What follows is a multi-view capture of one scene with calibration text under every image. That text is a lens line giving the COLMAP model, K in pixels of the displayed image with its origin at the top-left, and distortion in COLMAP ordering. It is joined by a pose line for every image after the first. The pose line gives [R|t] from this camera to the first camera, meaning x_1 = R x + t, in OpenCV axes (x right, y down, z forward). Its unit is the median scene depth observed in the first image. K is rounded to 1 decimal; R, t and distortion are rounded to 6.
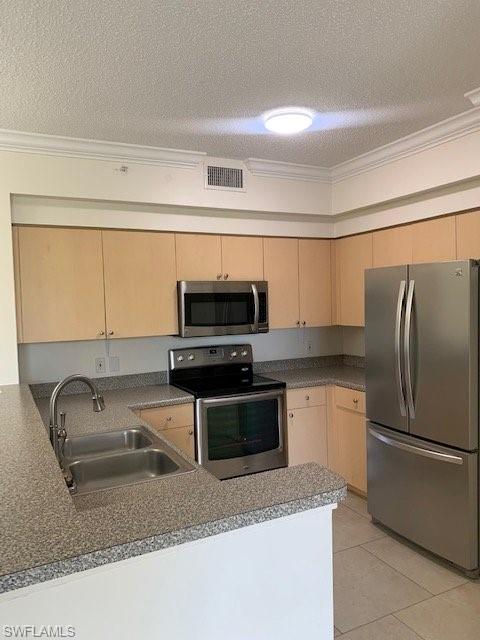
lens RADIAL K [[486.3, 0, 243.9], [0, 486.3, 325.4], [0, 0, 1]] dist [0.030694, -0.029707]
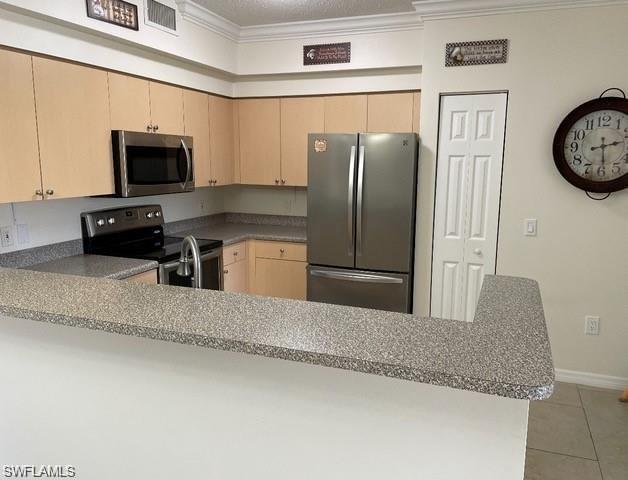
lens RADIAL K [[484.9, 0, 330.6], [0, 484.9, 253.1], [0, 0, 1]] dist [0.004615, -0.029998]
pose [[0.721968, -0.096882, 0.685110, -0.445792], [0.004927, 0.990844, 0.134924, 0.008151], [-0.691909, -0.094035, 0.715835, 0.113894]]
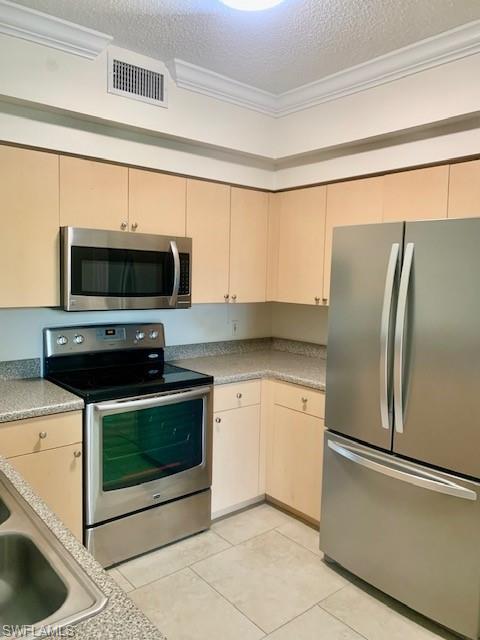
lens RADIAL K [[486.3, 0, 251.0], [0, 486.3, 315.1], [0, 0, 1]] dist [0.030694, -0.029707]
pose [[0.968078, 0.029138, 0.248951, -0.045808], [-0.036956, 0.998958, 0.026789, 0.002151], [-0.247911, -0.035134, 0.968145, 0.271497]]
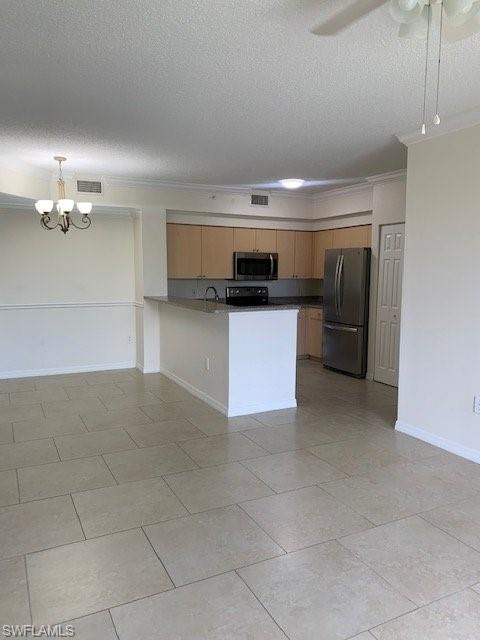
lens RADIAL K [[486.3, 0, 242.2], [0, 486.3, 335.6], [0, 0, 1]] dist [0.030694, -0.029707]
pose [[0.999428, 0.033644, 0.003427, -0.094744], [-0.033811, 0.996177, 0.080543, 0.088084], [-0.000704, -0.080613, 0.996745, -1.006727]]
